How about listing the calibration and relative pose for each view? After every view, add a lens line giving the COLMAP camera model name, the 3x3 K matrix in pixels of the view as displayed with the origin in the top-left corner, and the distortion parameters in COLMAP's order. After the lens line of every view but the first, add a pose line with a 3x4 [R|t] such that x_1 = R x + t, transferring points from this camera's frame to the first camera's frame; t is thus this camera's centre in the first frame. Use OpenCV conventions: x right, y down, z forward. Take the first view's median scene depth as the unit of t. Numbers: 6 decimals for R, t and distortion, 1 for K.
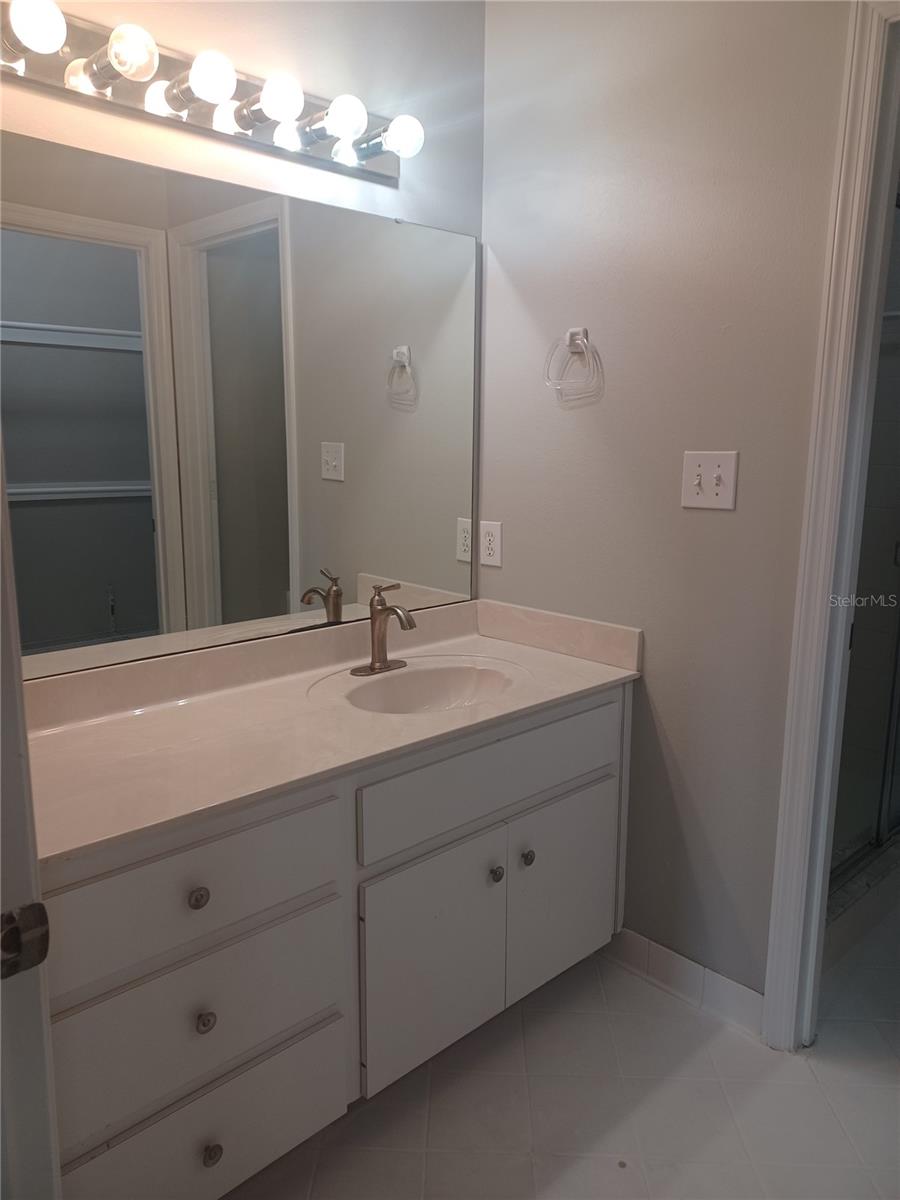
lens RADIAL K [[877.3, 0, 441.8], [0, 877.3, 602.7], [0, 0, 1]] dist [0.096099, -0.074540]
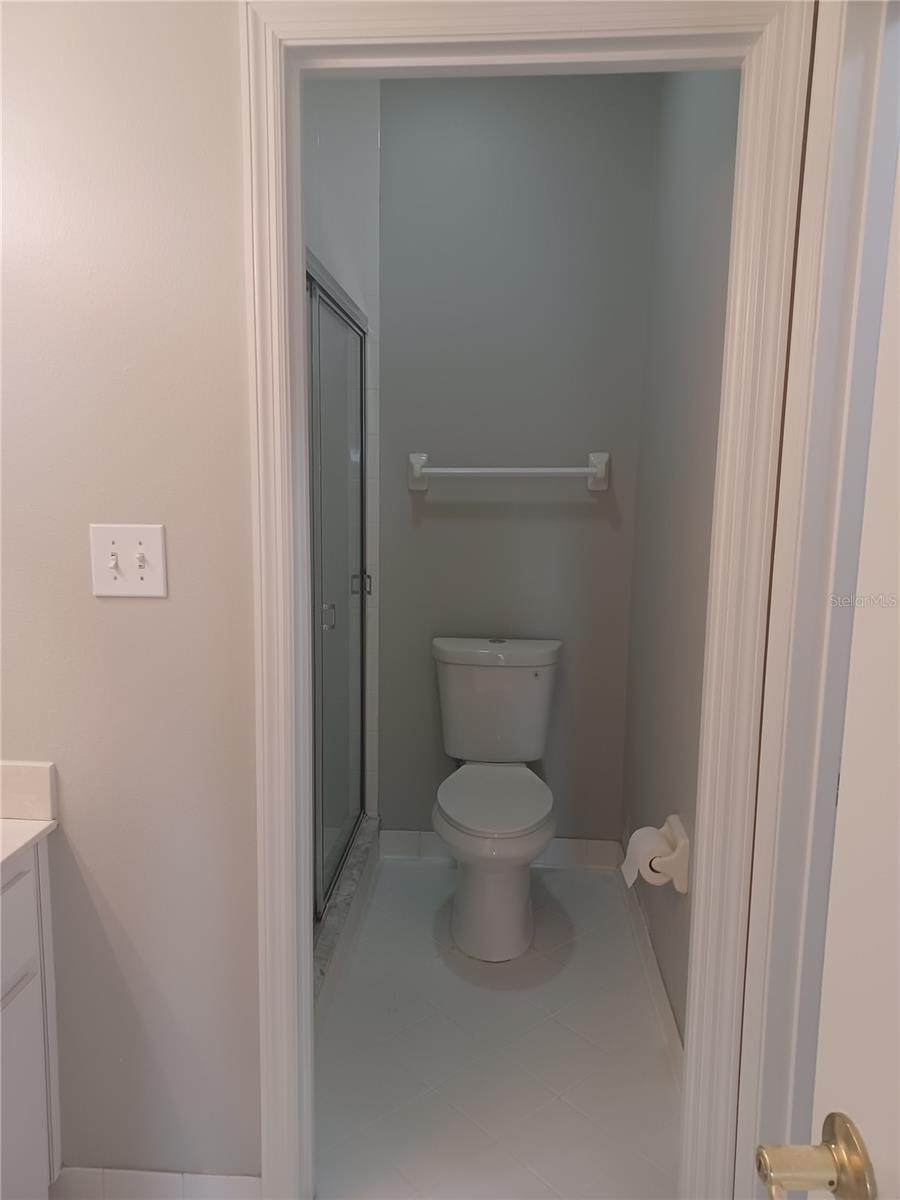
lens RADIAL K [[877.3, 0, 441.8], [0, 877.3, 602.7], [0, 0, 1]] dist [0.096099, -0.074540]
pose [[0.743225, -0.094050, 0.662398, -0.013197], [0.117148, 0.993068, 0.009557, -0.068852], [-0.658705, 0.070496, 0.749091, 0.210342]]
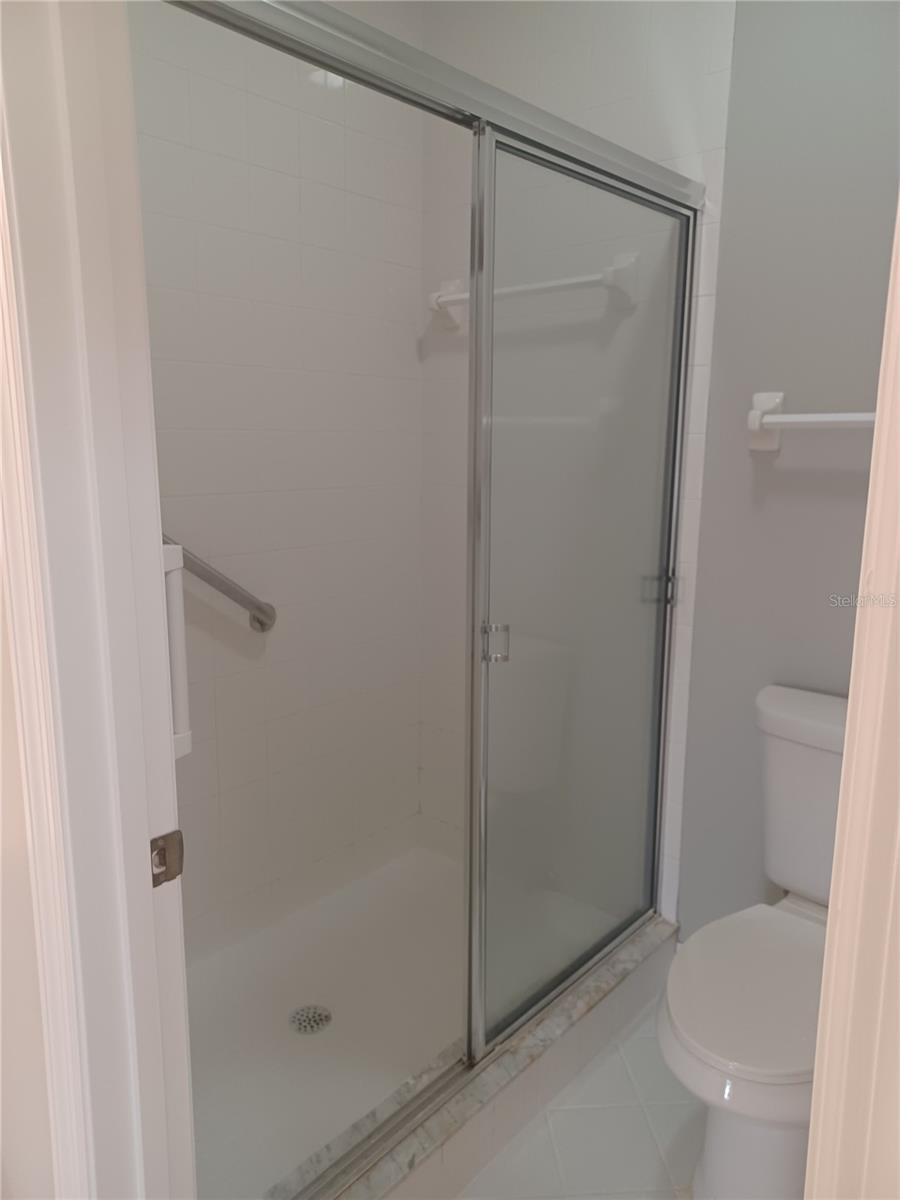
lens RADIAL K [[859.0, 0, 419.0], [0, 859.0, 599.9], [0, 0, 1]] dist [0.060038, -0.067137]
pose [[0.998044, -0.016877, 0.060195, 0.489622], [0.016829, 0.999858, 0.001297, -0.094080], [-0.060208, -0.000282, 0.998186, 0.415888]]
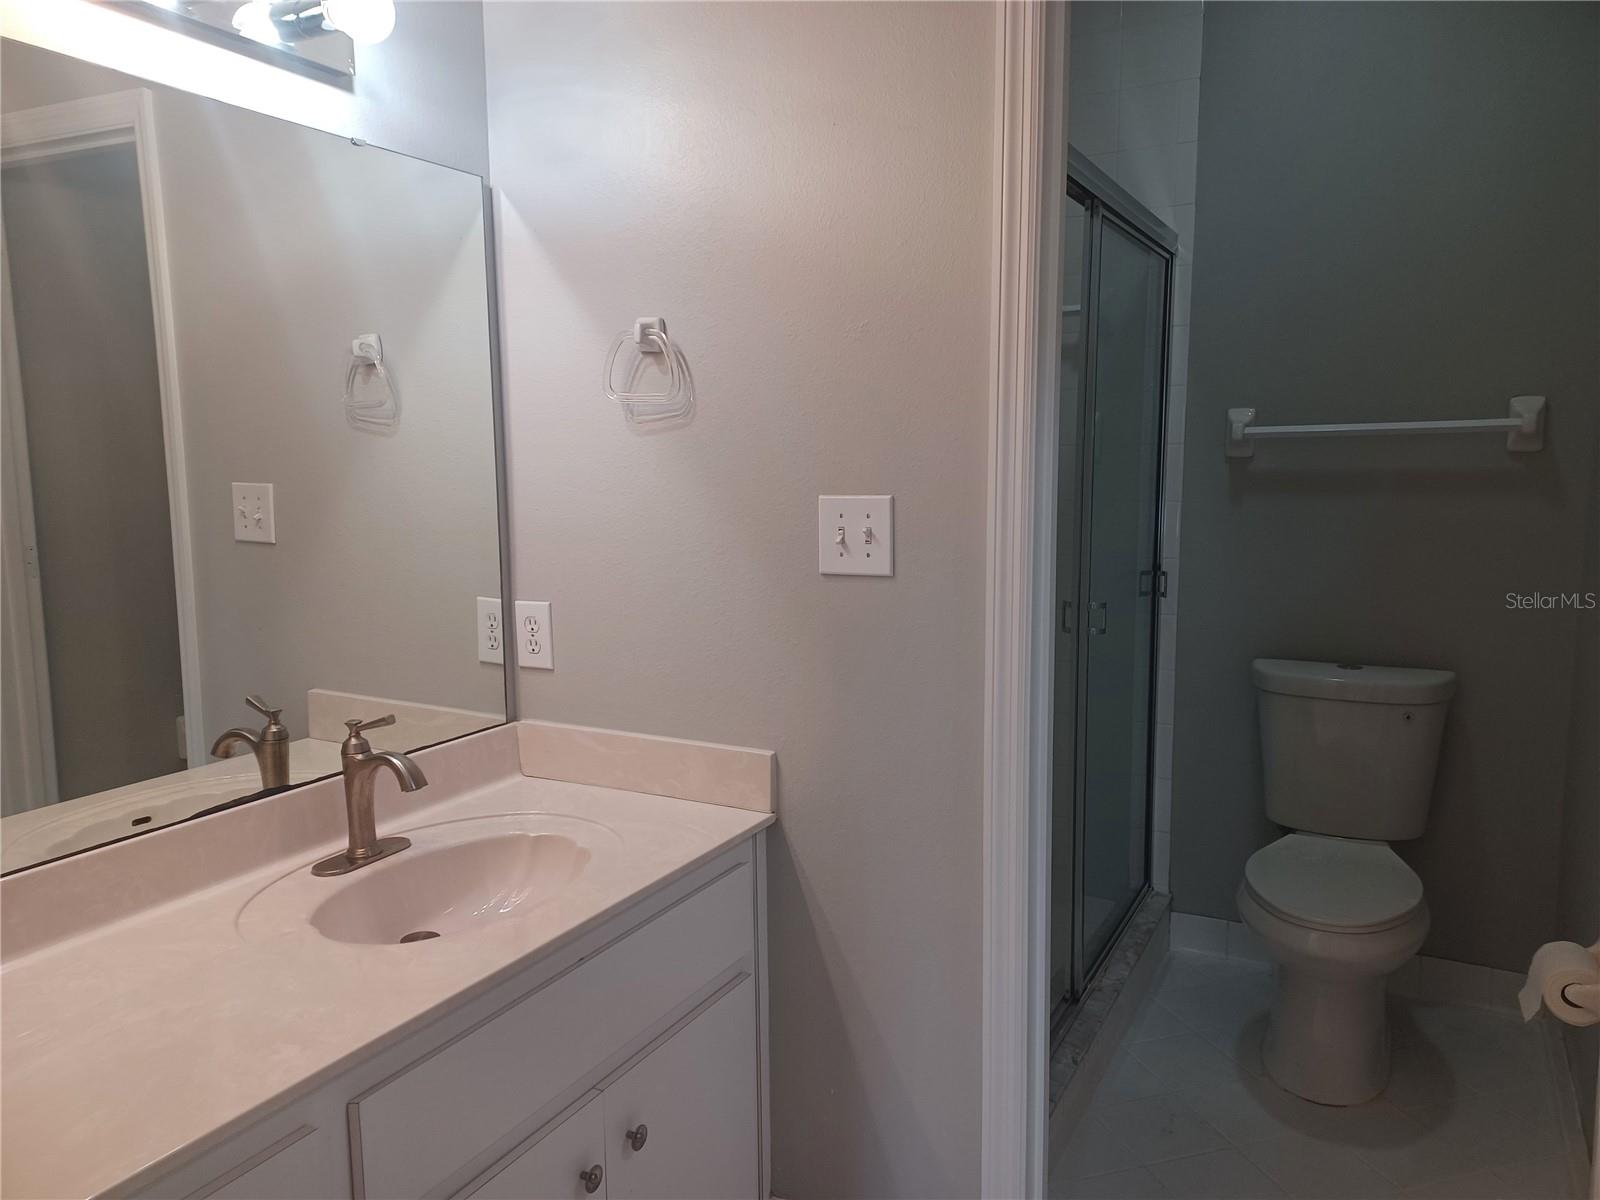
lens RADIAL K [[1169.8, 0, 804.3], [0, 1169.8, 608.2], [0, 0, 1]] dist [0.096099, -0.074540]
pose [[0.948762, -0.055433, 0.311090, -0.027704], [0.072222, 0.996474, -0.042701, -0.039079], [-0.307626, 0.062981, 0.949421, 0.115681]]
